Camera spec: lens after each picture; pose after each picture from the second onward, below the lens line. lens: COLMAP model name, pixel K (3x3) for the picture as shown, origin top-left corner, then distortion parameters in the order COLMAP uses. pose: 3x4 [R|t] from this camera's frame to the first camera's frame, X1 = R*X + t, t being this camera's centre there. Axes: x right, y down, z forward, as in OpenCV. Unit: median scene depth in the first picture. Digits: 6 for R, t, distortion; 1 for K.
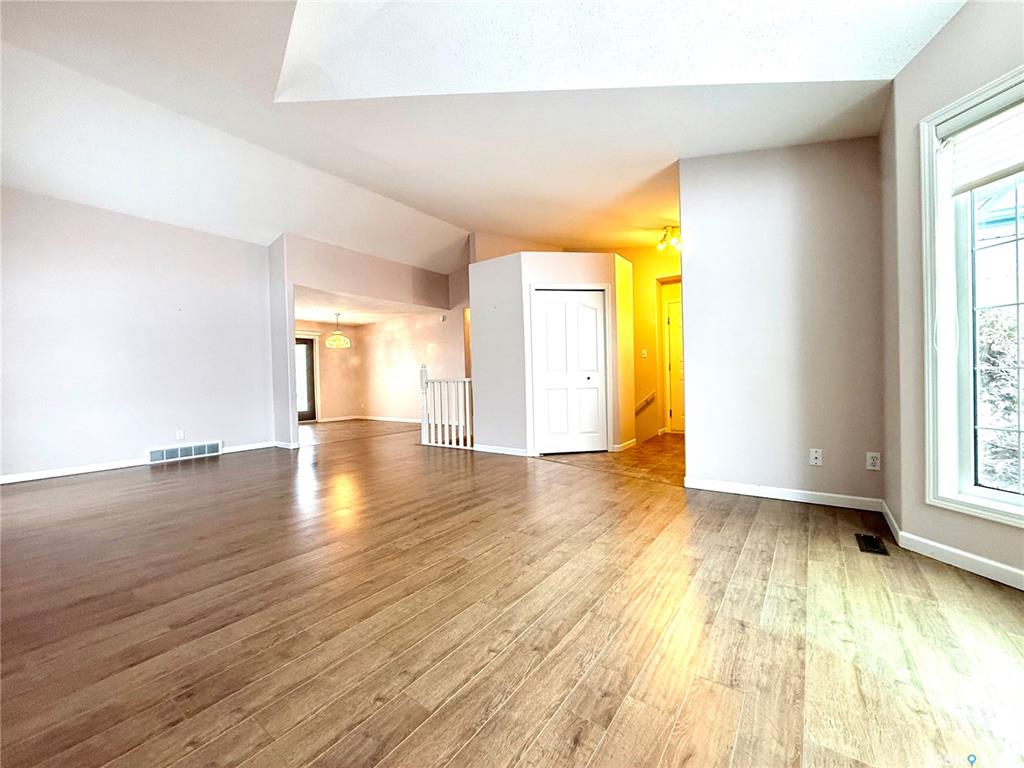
lens RADIAL K [[408.6, 0, 512.0], [0, 408.6, 384.0], [0, 0, 1]] dist [-0.000230, 0.000399]
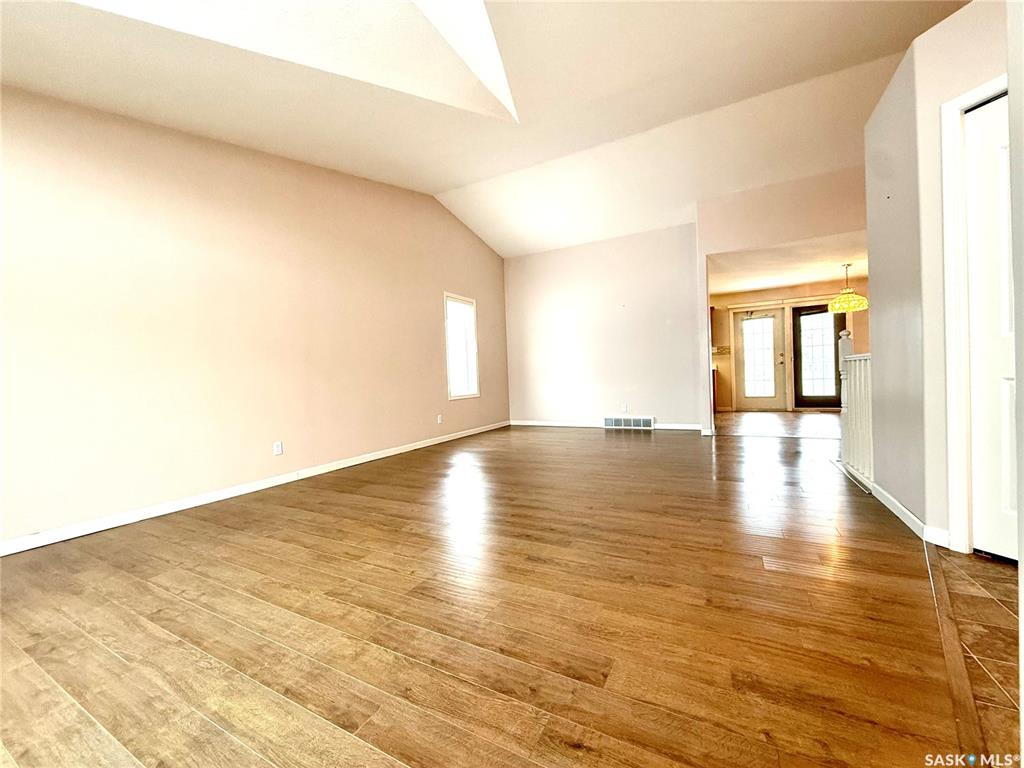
lens RADIAL K [[408.6, 0, 512.0], [0, 408.6, 384.0], [0, 0, 1]] dist [-0.000230, 0.000399]
pose [[0.136197, 0.038676, -0.989927, 0.381102], [0.021560, 0.998885, 0.041992, -0.007816], [0.990447, -0.027062, 0.135211, 0.533371]]
